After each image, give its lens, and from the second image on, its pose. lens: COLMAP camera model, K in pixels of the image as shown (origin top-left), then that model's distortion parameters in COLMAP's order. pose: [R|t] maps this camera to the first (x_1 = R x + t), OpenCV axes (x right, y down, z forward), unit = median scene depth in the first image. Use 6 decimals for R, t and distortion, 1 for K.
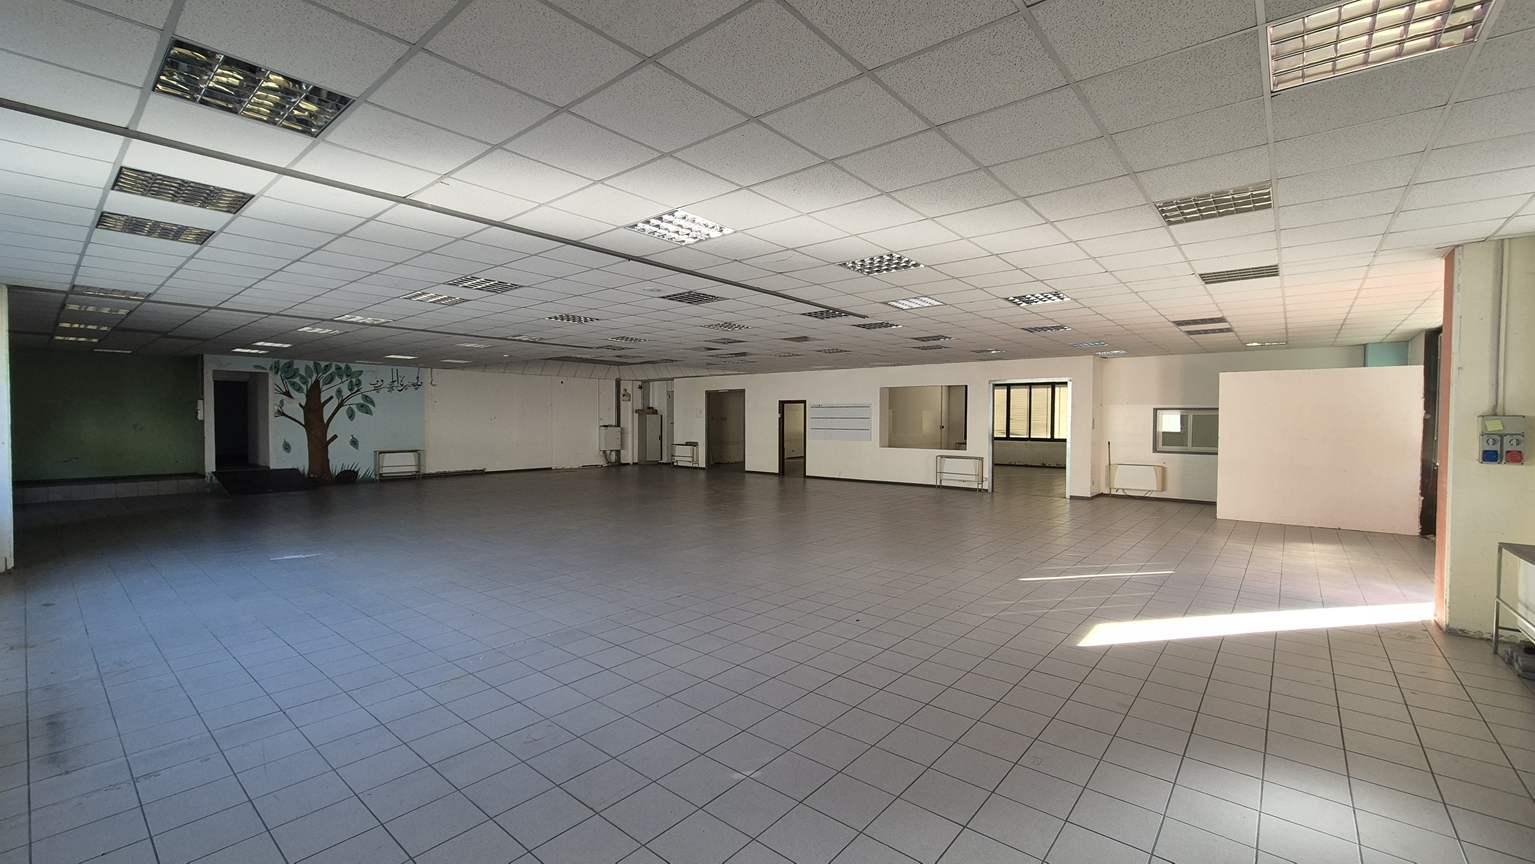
lens RADIAL K [[626.5, 0, 767.5], [0, 626.5, 432.0], [0, 0, 1]] dist [-0.000325, 0.000062]
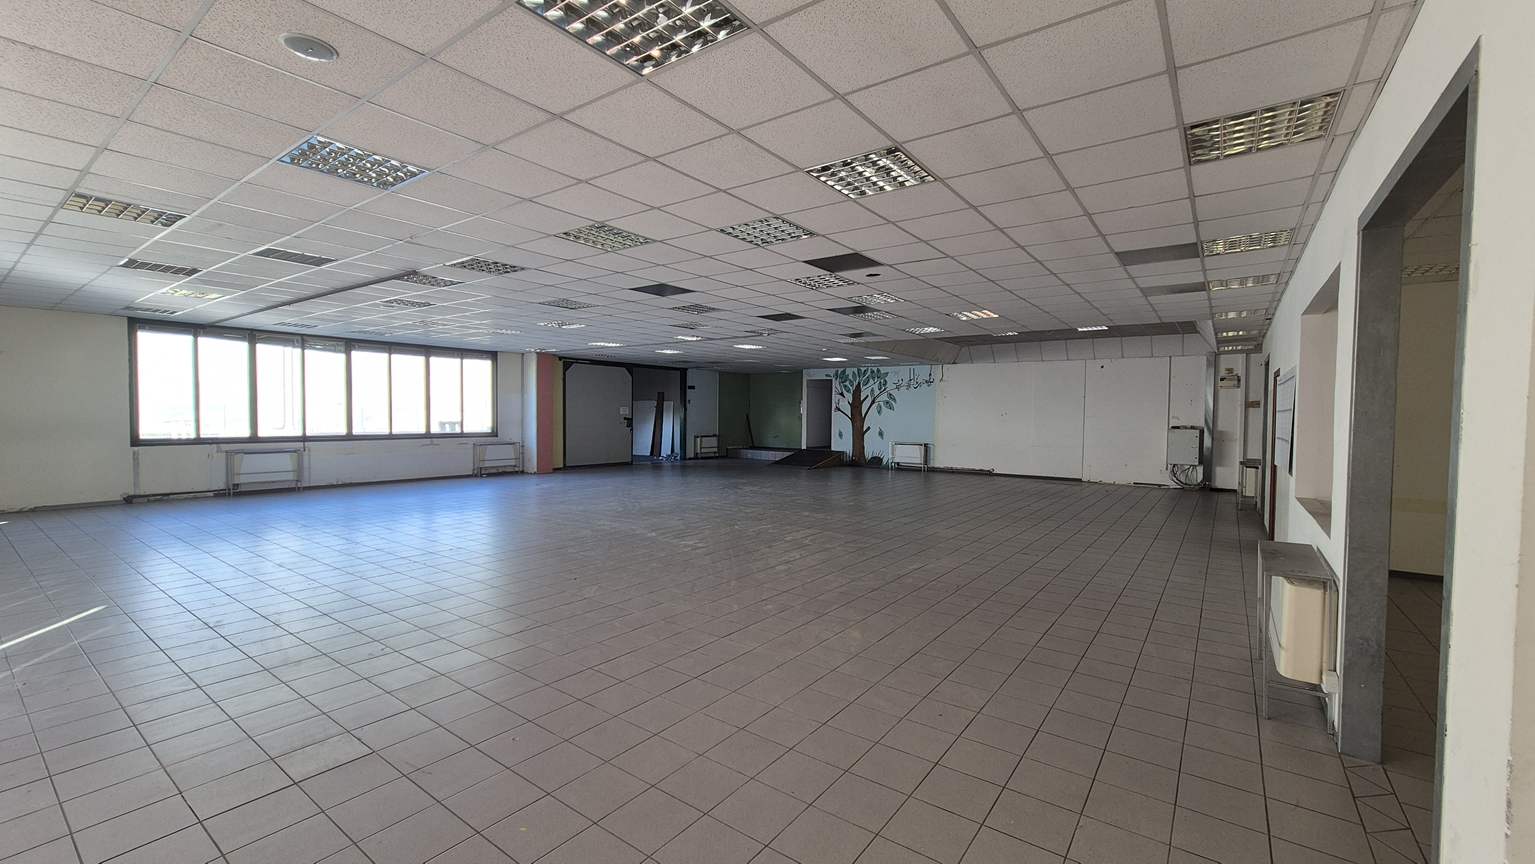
lens RADIAL K [[626.5, 0, 767.5], [0, 626.5, 432.0], [0, 0, 1]] dist [-0.000325, 0.000062]
pose [[0.067258, 0.026085, -0.997395, 0.512308], [-0.034716, 0.999114, 0.023788, -0.007437], [0.997131, 0.033026, 0.068104, 0.722610]]
